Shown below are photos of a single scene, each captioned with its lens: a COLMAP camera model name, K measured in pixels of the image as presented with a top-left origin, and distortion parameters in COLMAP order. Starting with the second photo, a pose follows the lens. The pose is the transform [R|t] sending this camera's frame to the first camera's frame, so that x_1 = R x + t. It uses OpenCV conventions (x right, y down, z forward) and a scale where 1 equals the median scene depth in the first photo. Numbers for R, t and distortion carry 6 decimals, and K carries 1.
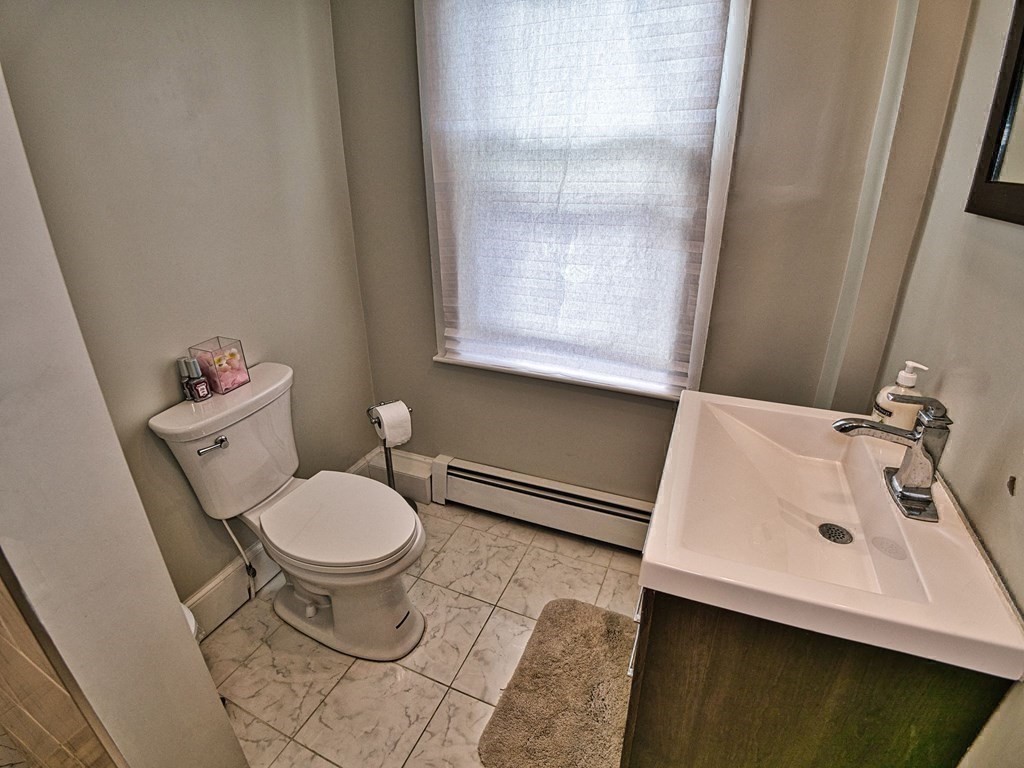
lens RADIAL K [[500.1, 0, 511.1], [0, 500.1, 377.2], [0, 0, 1]] dist [-0.030537, -0.019989]
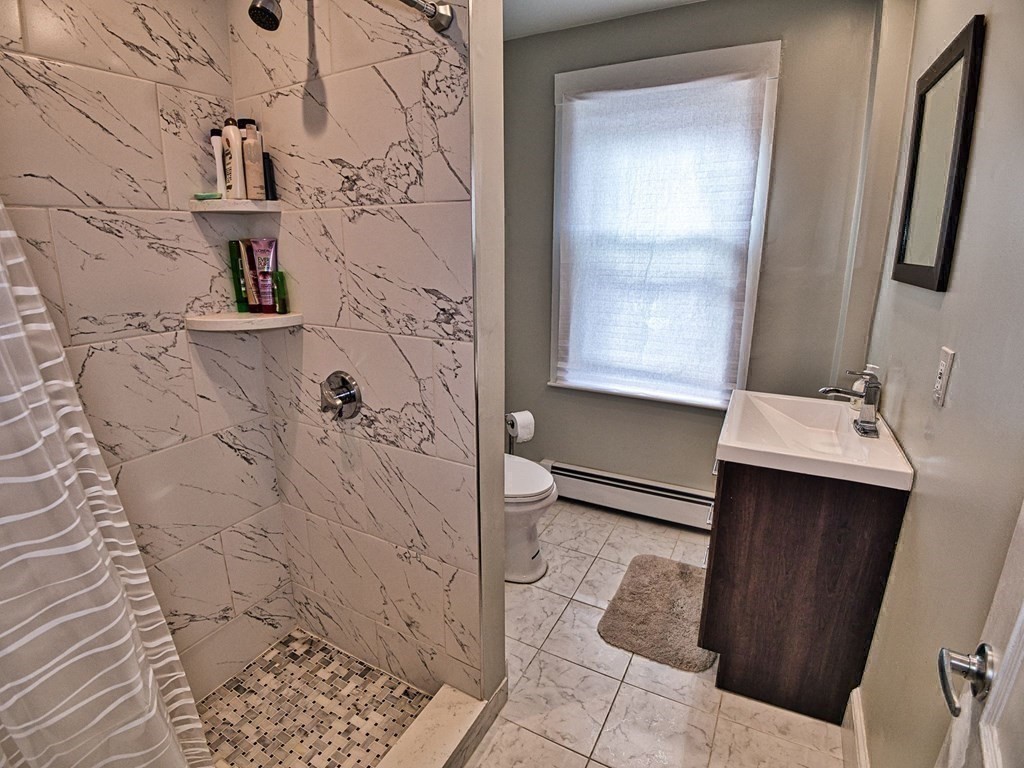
lens RADIAL K [[500.1, 0, 511.1], [0, 500.1, 377.2], [0, 0, 1]] dist [-0.030537, -0.019989]
pose [[0.996700, 0.030418, -0.075256, -0.196931], [-0.041246, 0.988306, -0.146802, 0.198581], [0.069911, 0.149421, 0.986299, -0.497176]]
